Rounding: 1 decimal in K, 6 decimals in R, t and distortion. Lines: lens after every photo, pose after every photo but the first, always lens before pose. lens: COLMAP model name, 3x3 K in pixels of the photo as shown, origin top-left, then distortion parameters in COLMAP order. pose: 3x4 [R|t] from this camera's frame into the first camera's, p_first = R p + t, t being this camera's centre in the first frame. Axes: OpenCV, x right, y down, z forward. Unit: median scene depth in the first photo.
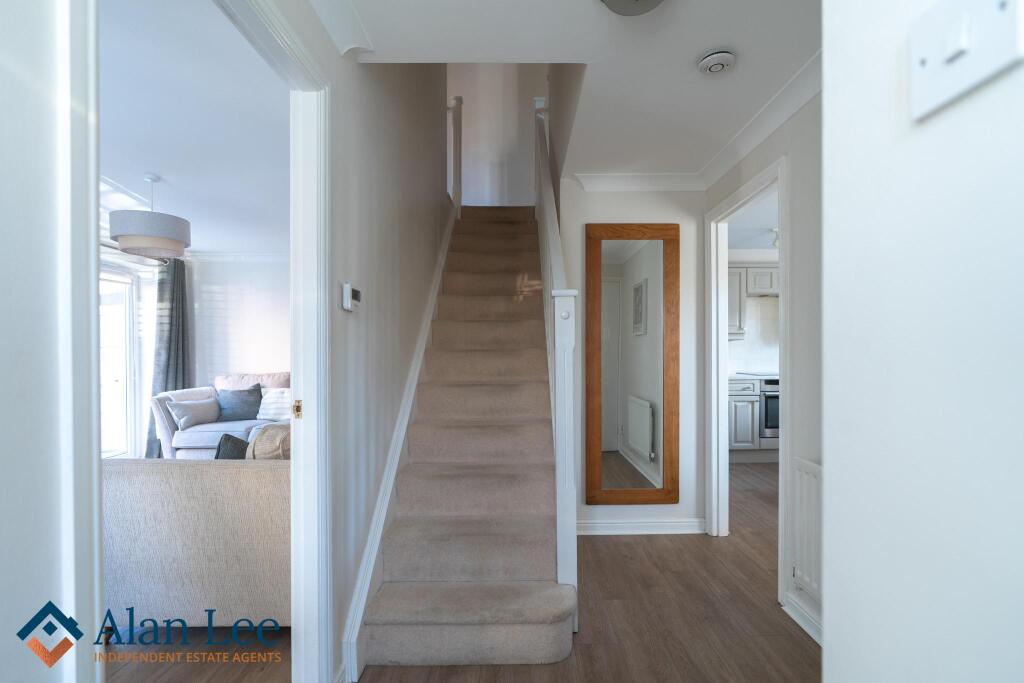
lens RADIAL K [[462.1, 0, 514.9], [0, 462.1, 356.8], [0, 0, 1]] dist [0.000475, 0.000046]
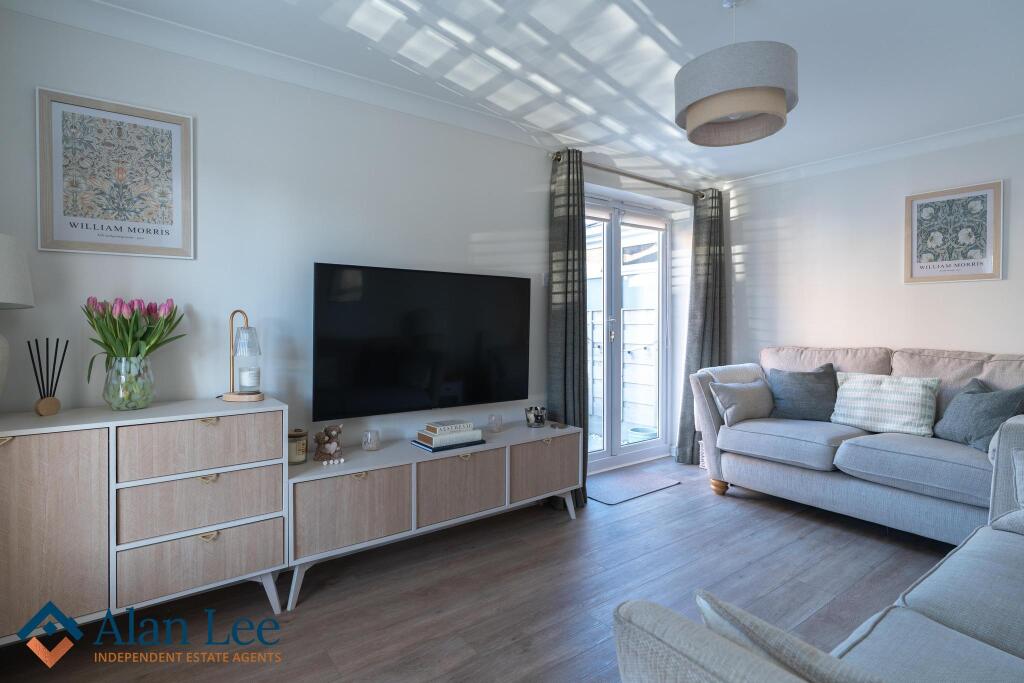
lens RADIAL K [[517.5, 0, 511.7], [0, 517.5, 325.9], [0, 0, 1]] dist [0.000095, 0.000003]
pose [[0.603192, 0.011876, -0.797508, -0.267648], [-0.012034, 0.999911, 0.005788, 0.008156], [0.797505, 0.006106, 0.603281, 0.242928]]
